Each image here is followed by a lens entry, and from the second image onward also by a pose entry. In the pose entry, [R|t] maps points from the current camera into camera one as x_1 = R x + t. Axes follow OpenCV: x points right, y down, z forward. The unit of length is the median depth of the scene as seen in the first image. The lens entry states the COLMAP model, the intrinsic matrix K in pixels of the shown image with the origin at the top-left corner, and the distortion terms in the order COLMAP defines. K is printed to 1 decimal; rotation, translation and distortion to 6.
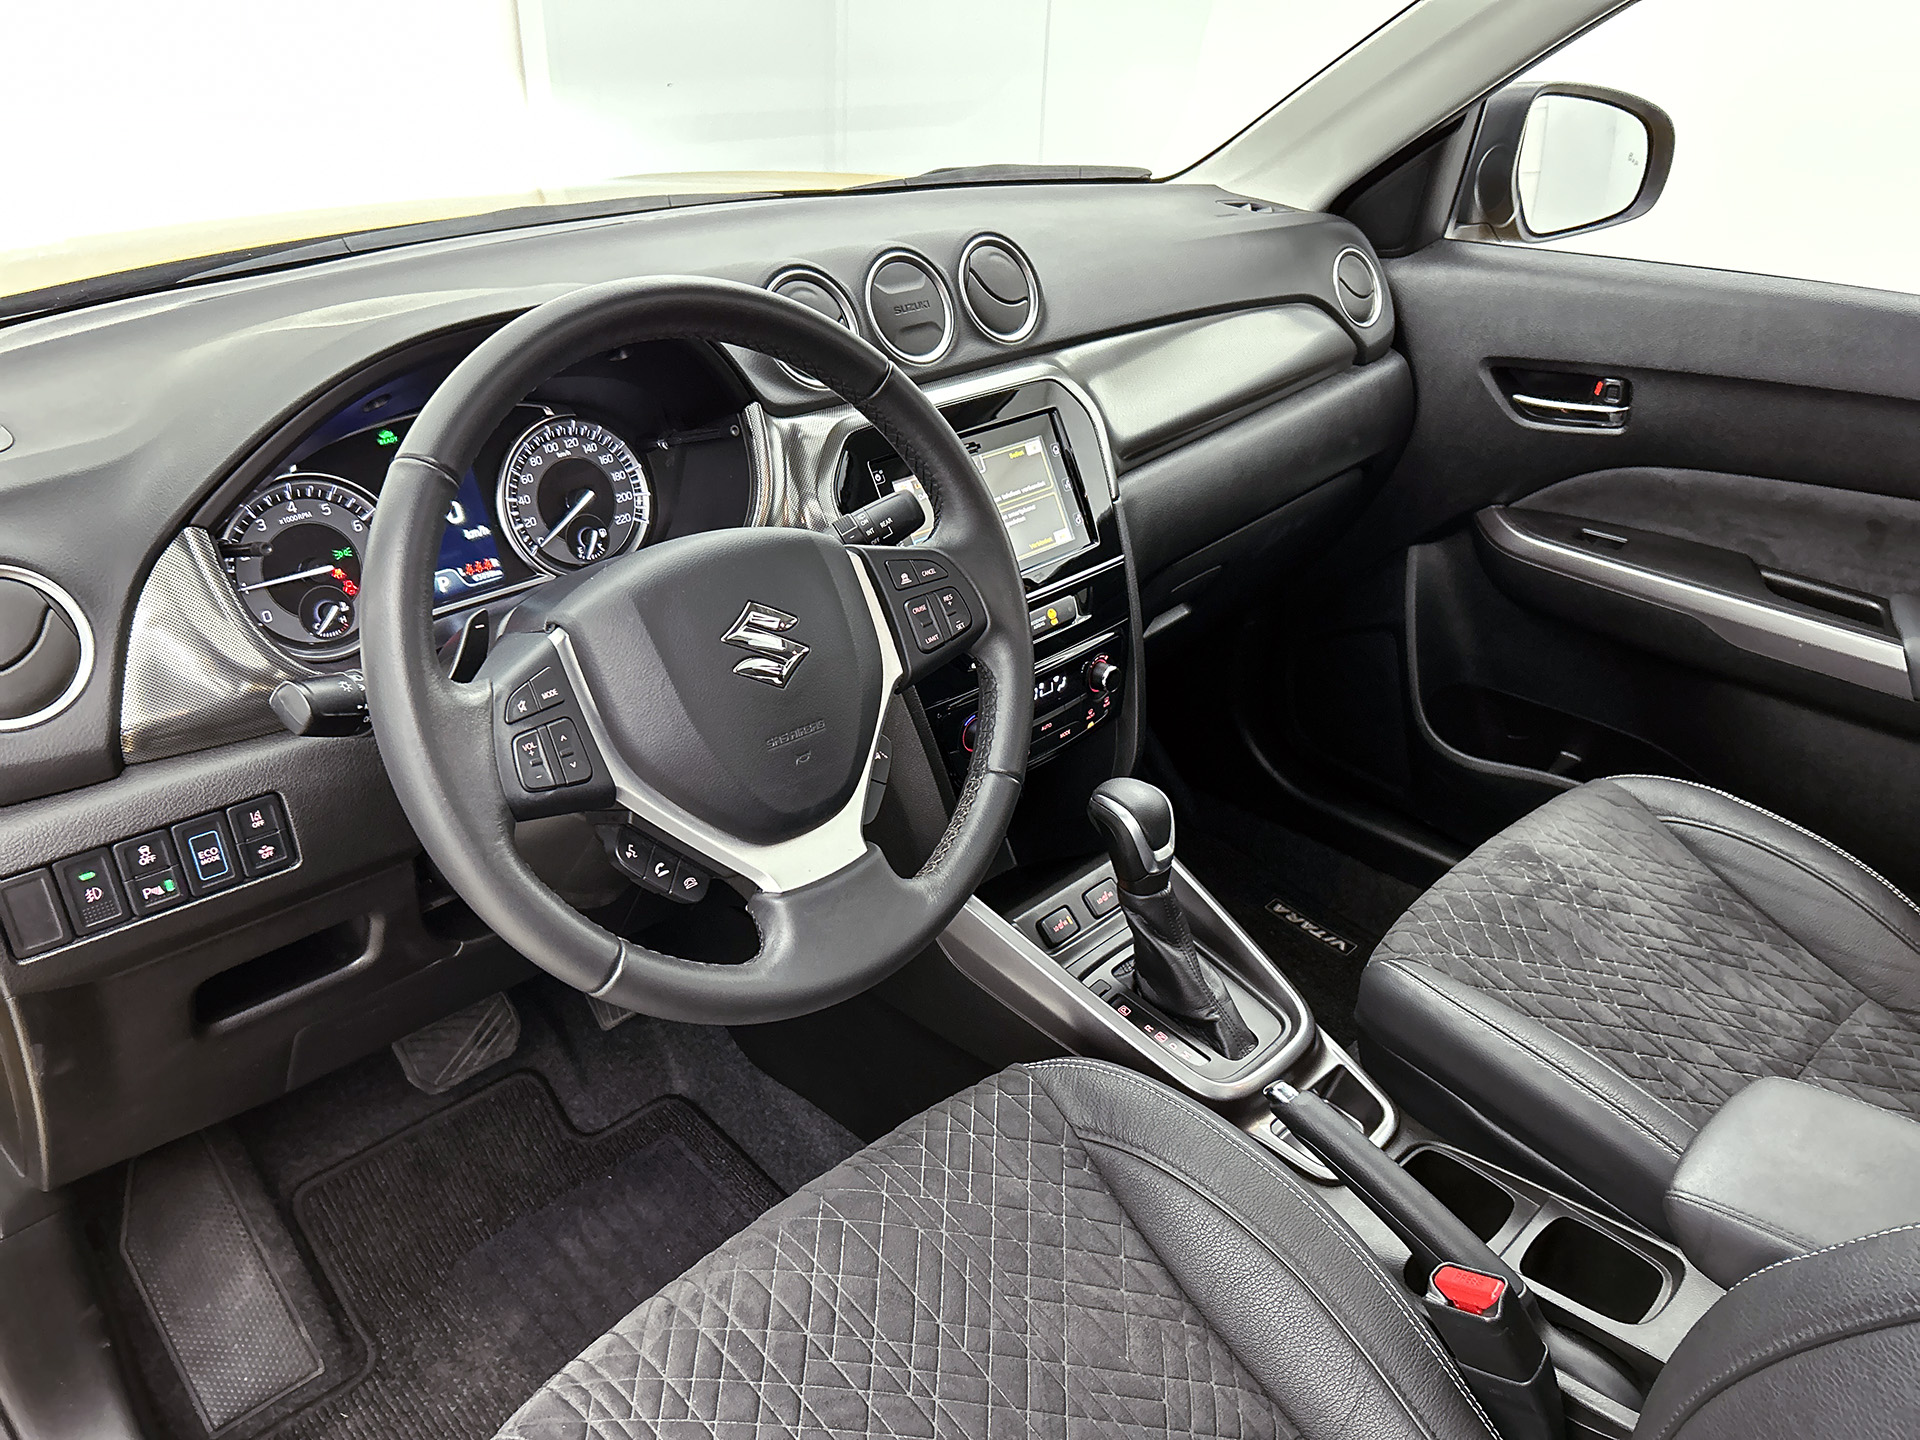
lens RADIAL K [[1474.7, 0, 973.3], [0, 1474.7, 718.1], [0, 0, 1]] dist [0.033506, -0.054575]
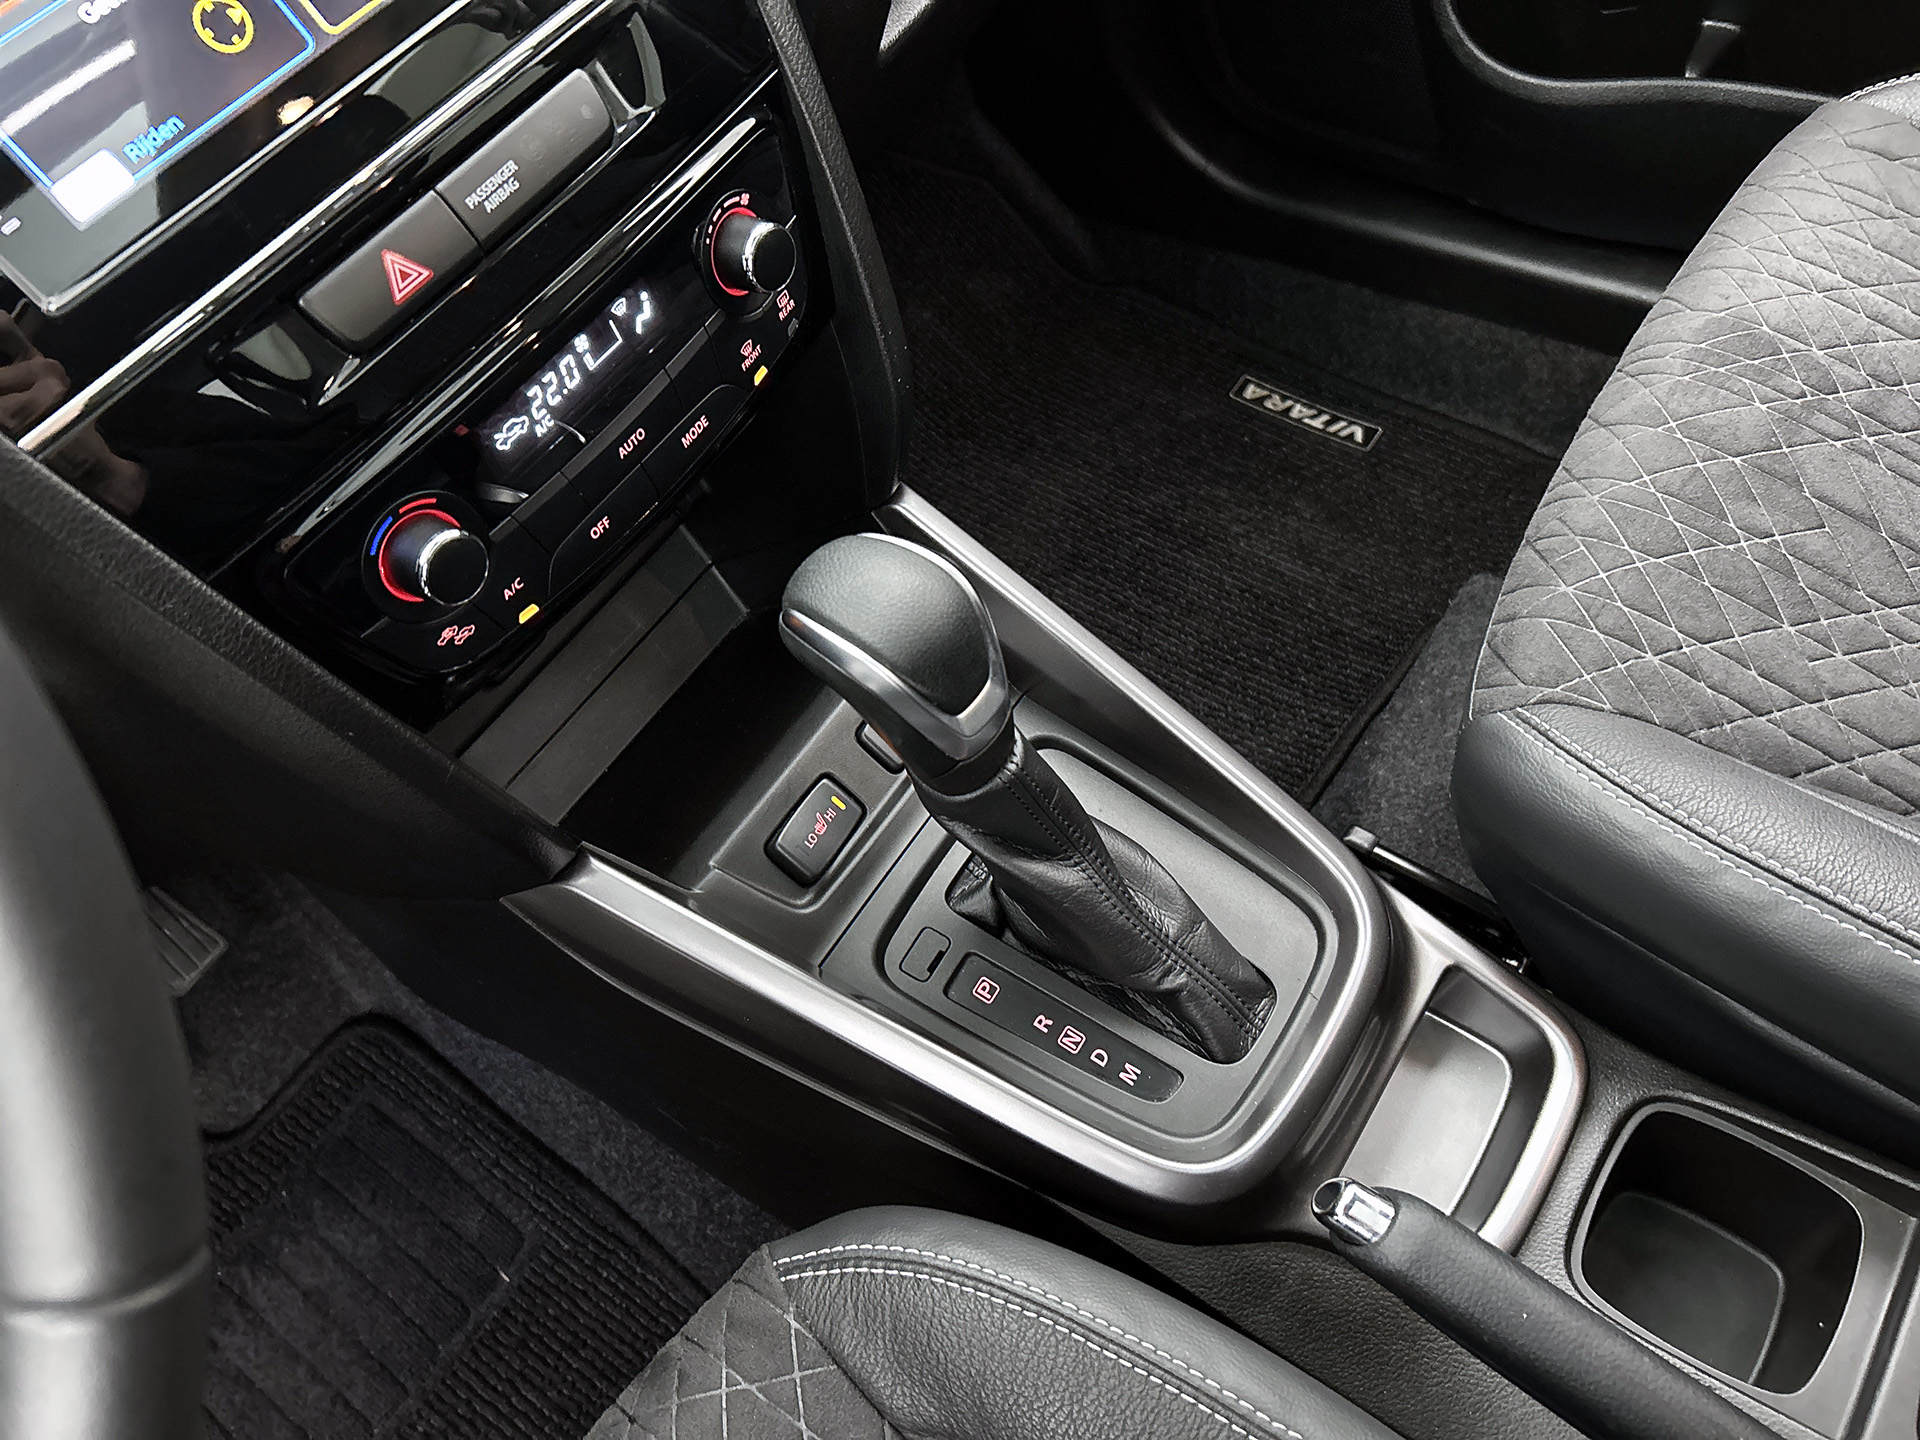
lens RADIAL K [[1474.7, 0, 973.3], [0, 1474.7, 718.1], [0, 0, 1]] dist [0.033506, -0.054575]
pose [[0.968819, -0.243491, -0.045857, 0.153234], [0.239491, 0.872813, 0.425255, -0.084276], [-0.063521, -0.422978, 0.903911, 0.665156]]
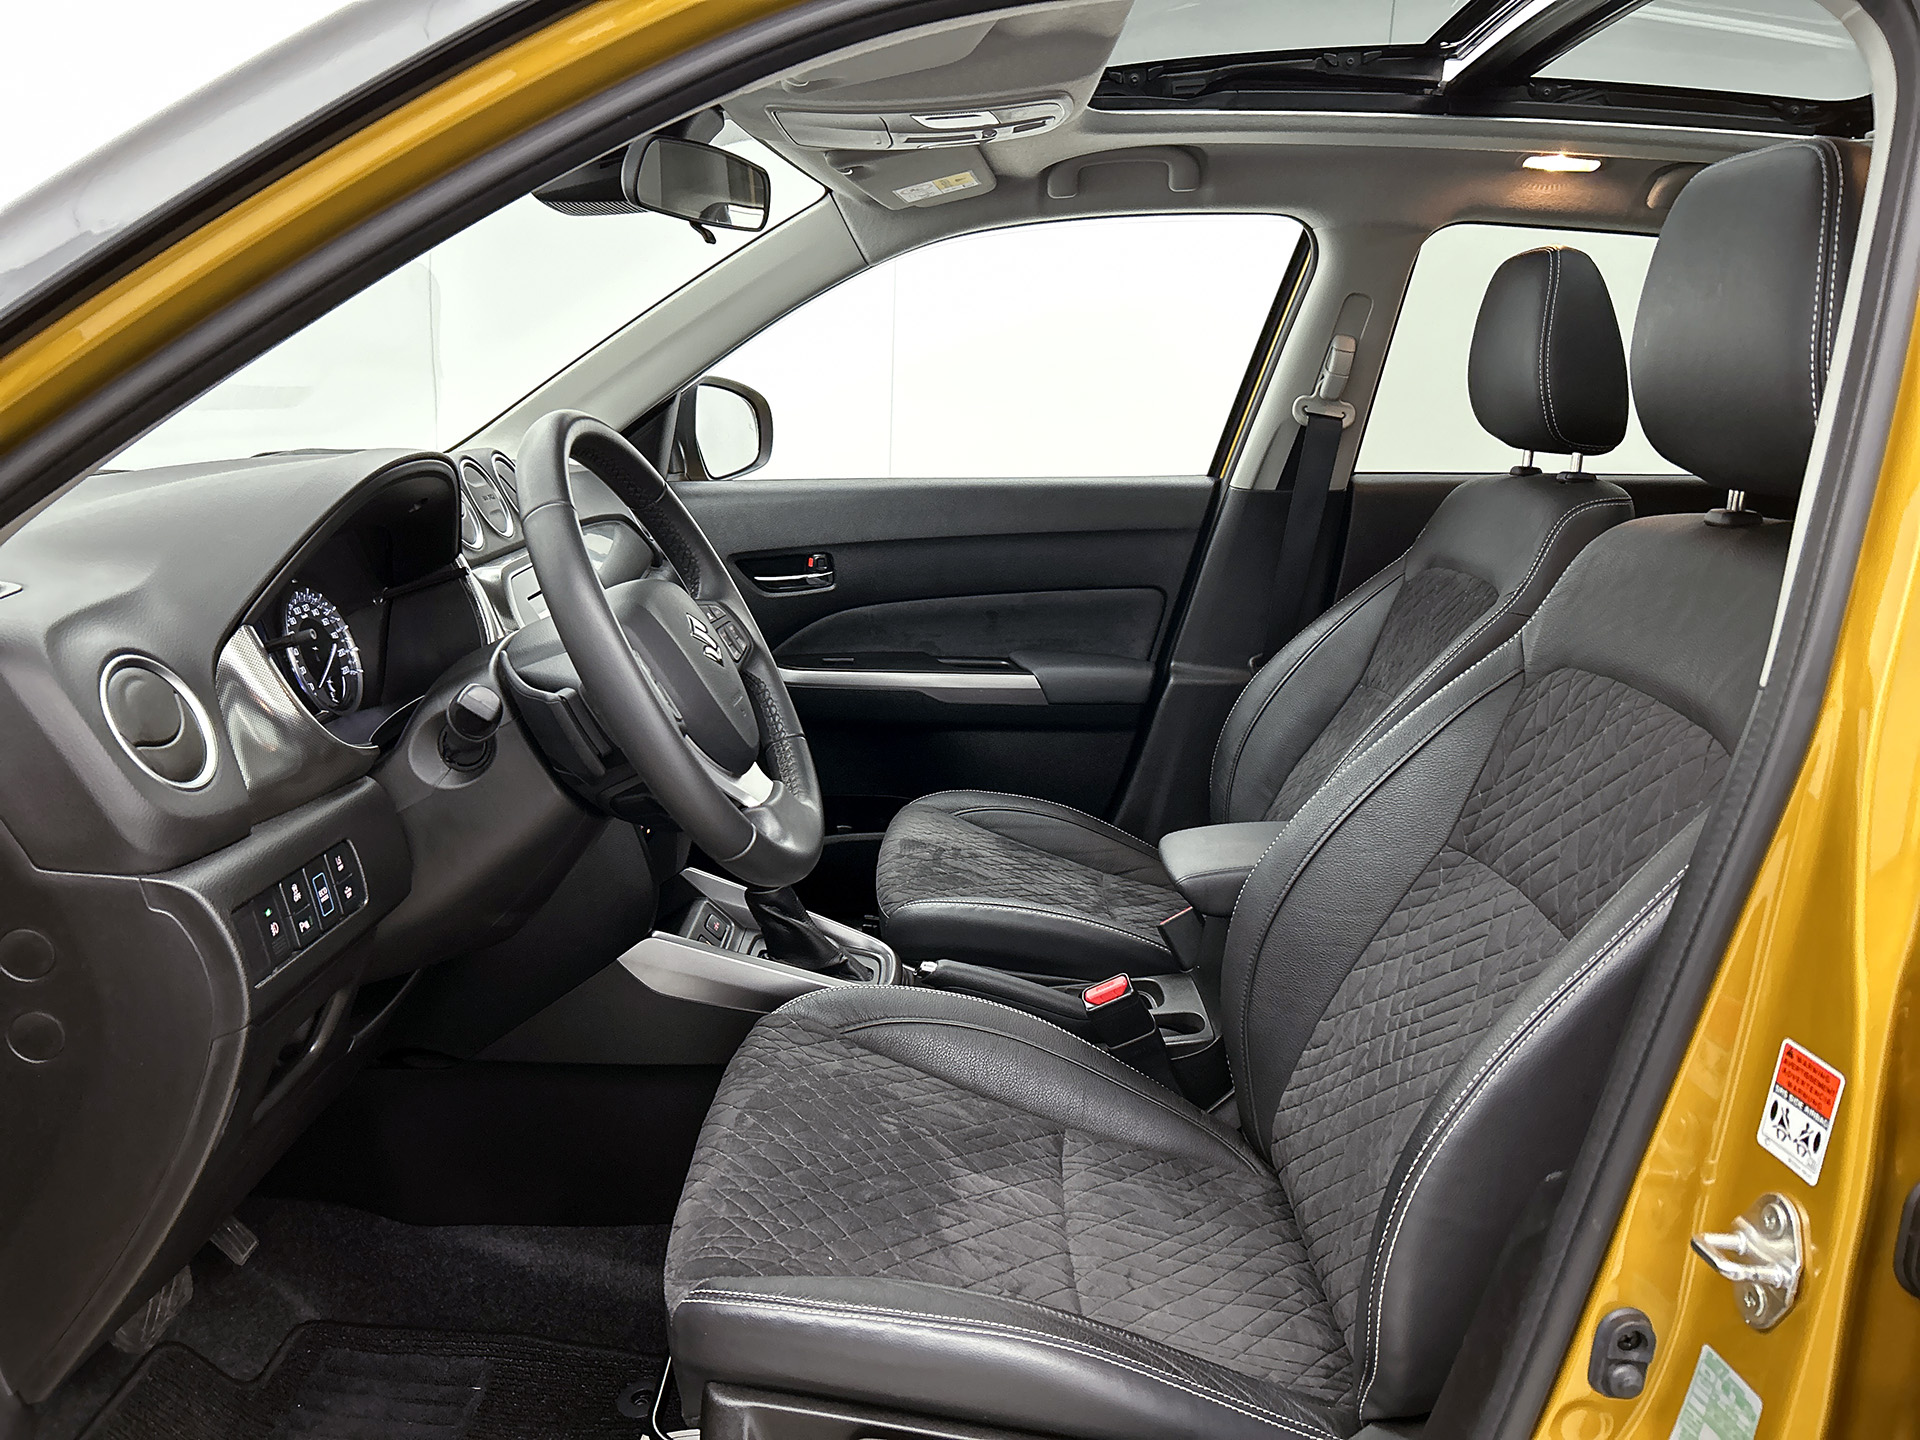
lens RADIAL K [[1475.8, 0, 951.5], [0, 1475.8, 724.8], [0, 0, 1]] dist [0.061910, -0.073902]
pose [[0.708838, -0.169449, 0.684716, -0.713084], [0.335001, 0.935126, -0.115383, 0.201787], [-0.620744, 0.311168, 0.719619, -0.128058]]
